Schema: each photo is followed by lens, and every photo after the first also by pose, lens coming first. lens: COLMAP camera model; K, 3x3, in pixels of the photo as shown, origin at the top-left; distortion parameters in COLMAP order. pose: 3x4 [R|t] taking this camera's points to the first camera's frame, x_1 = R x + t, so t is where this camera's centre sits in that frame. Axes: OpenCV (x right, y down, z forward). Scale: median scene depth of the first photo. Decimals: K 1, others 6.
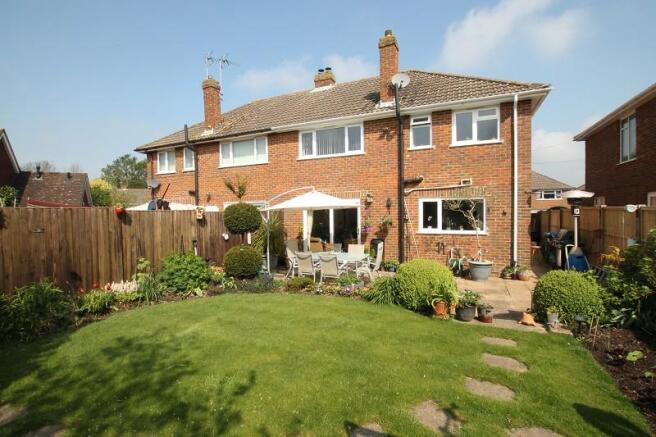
lens RADIAL K [[307.1, 0, 325.4], [0, 307.1, 218.7], [0, 0, 1]] dist [-0.029116, 0.001668]
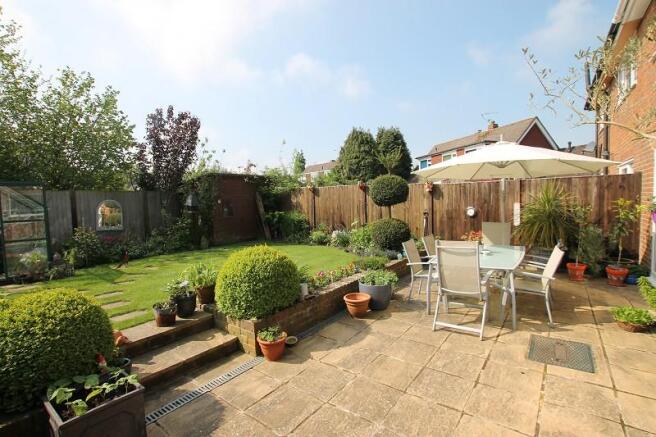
lens RADIAL K [[307.1, 0, 326.4], [0, 307.1, 218.4], [0, 0, 1]] dist [-0.029116, 0.001668]
pose [[-0.218128, 0.080268, -0.972614, 0.623025], [0.009479, 0.996739, 0.080133, 0.006055], [0.975874, 0.008260, -0.218178, 0.855307]]
